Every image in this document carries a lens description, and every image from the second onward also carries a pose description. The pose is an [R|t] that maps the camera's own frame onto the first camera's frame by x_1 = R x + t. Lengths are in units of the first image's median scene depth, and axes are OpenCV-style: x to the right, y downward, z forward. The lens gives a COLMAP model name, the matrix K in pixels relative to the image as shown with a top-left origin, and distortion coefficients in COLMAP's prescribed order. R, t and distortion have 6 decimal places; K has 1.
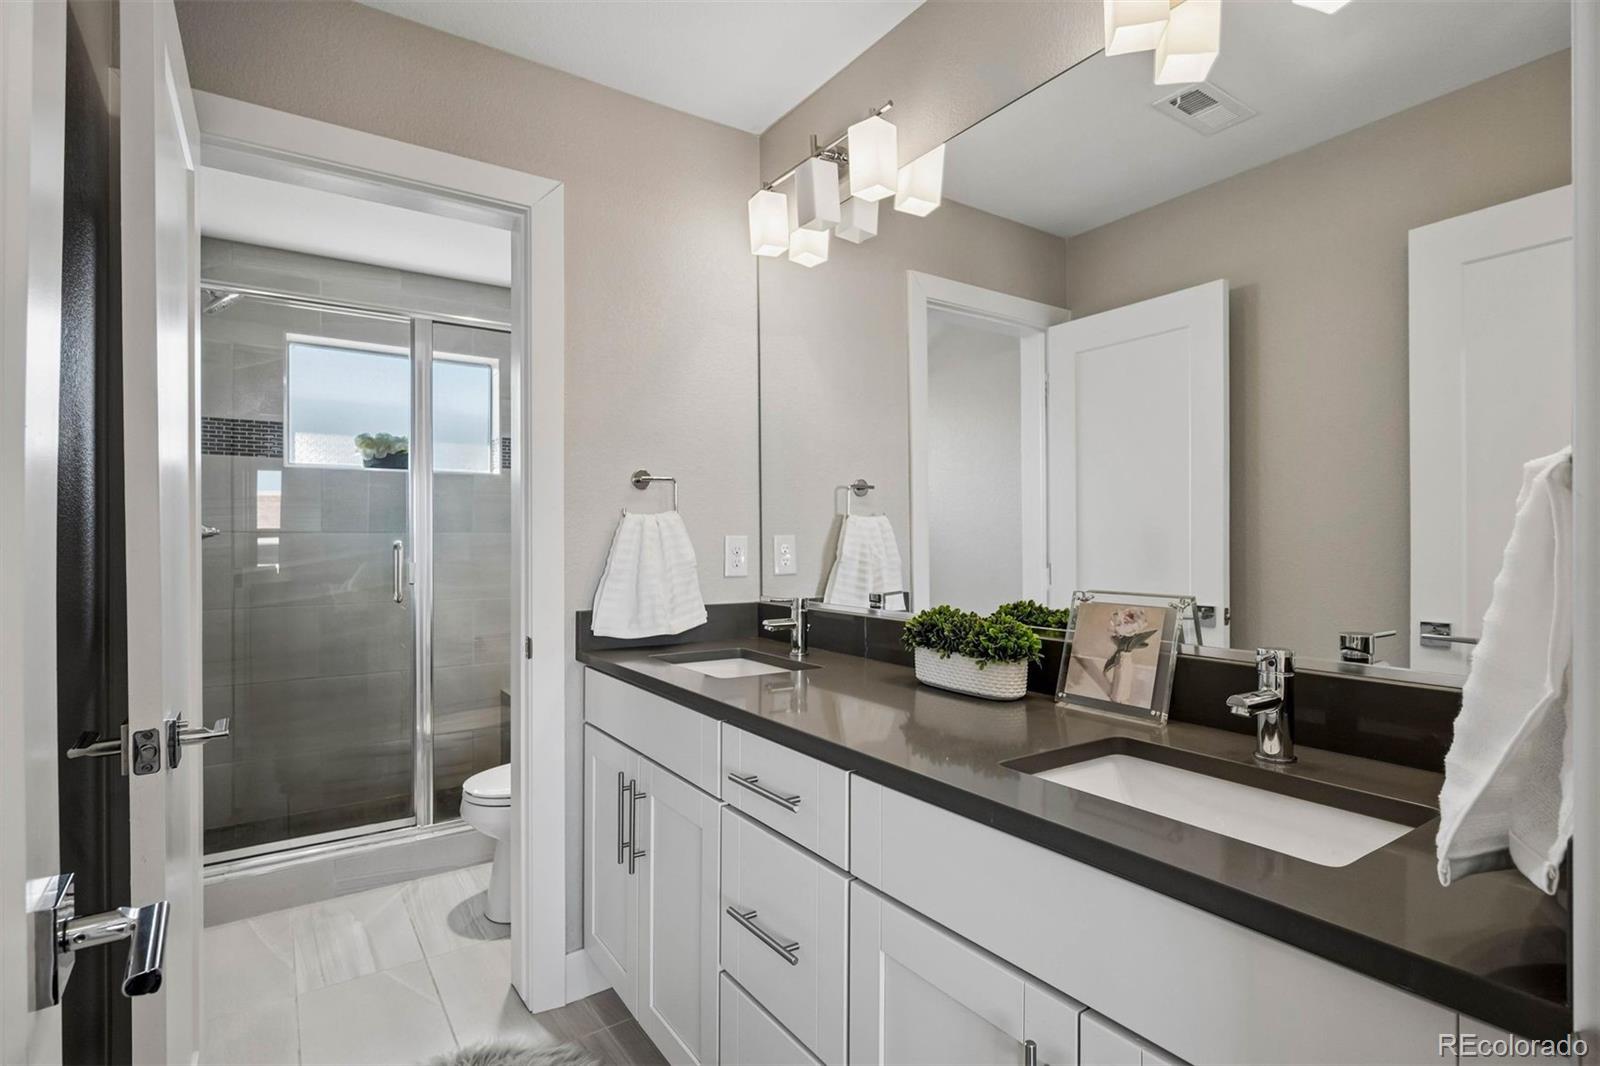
lens RADIAL K [[771.1, 0, 804.3], [0, 771.1, 534.6], [0, 0, 1]] dist [0.001760, 0.000312]
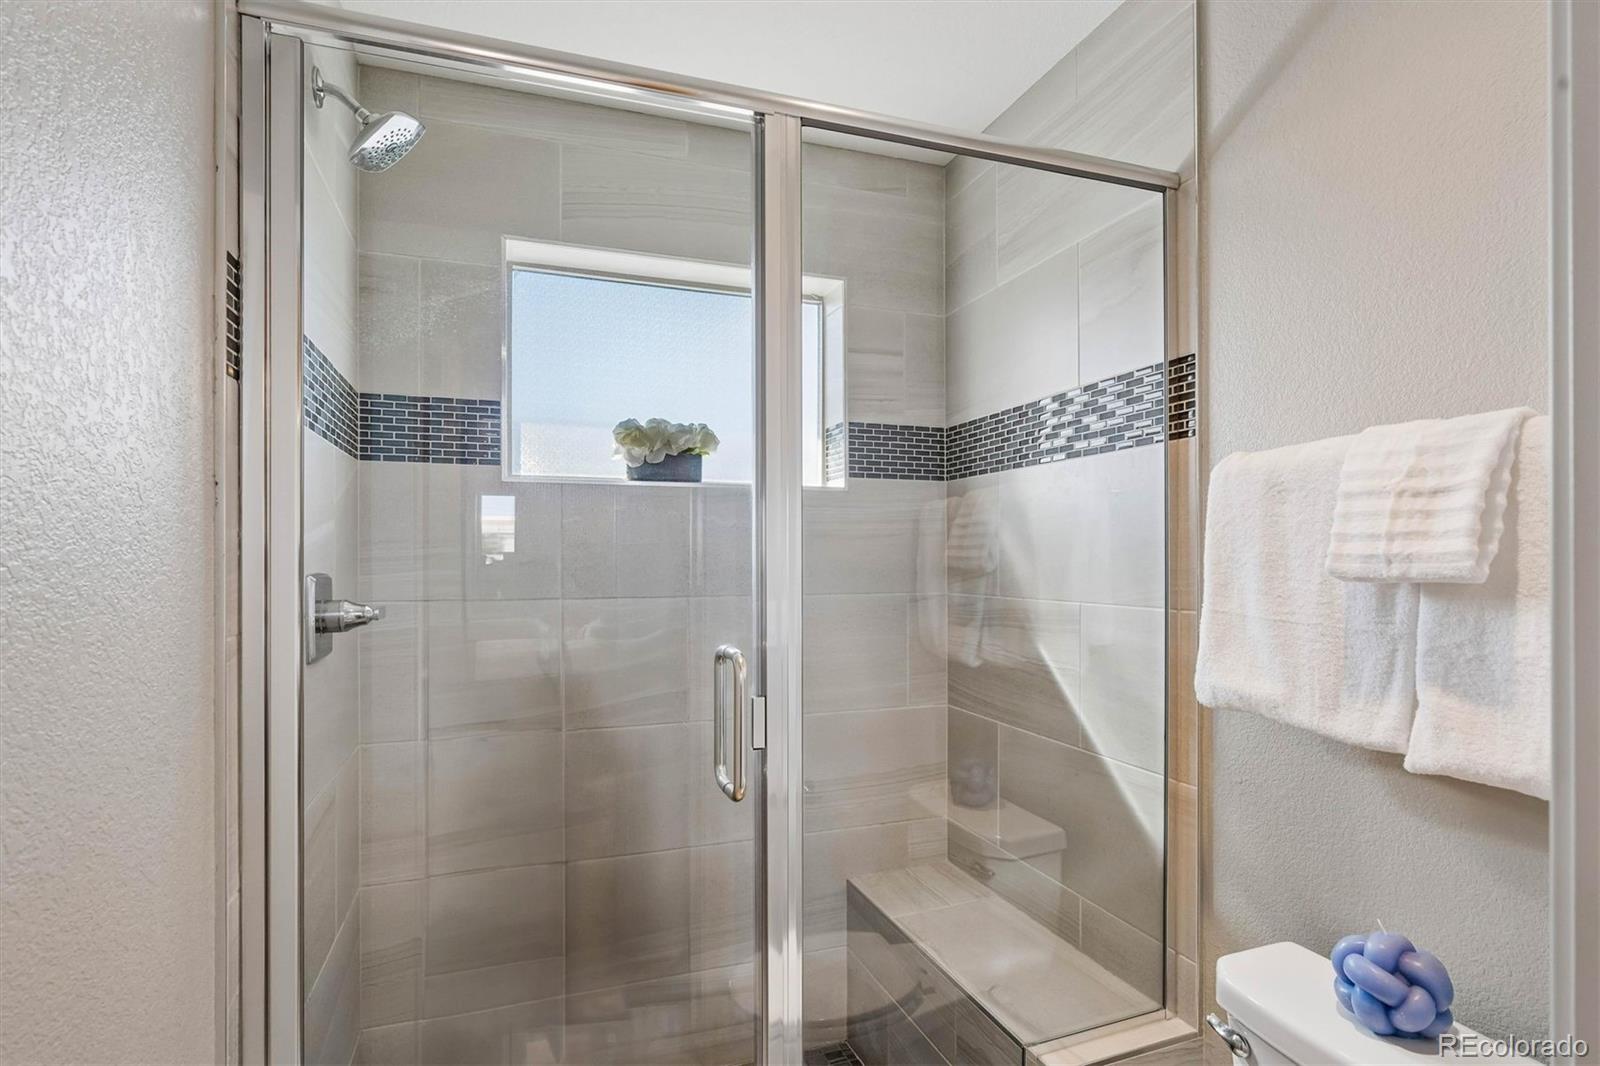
lens RADIAL K [[771.1, 0, 793.5], [0, 771.1, 544.6], [0, 0, 1]] dist [0.001760, 0.000312]
pose [[0.967981, -0.004023, -0.250991, -0.311658], [0.002555, 0.999978, -0.006176, -0.035939], [0.251010, 0.005337, 0.967970, 0.483489]]
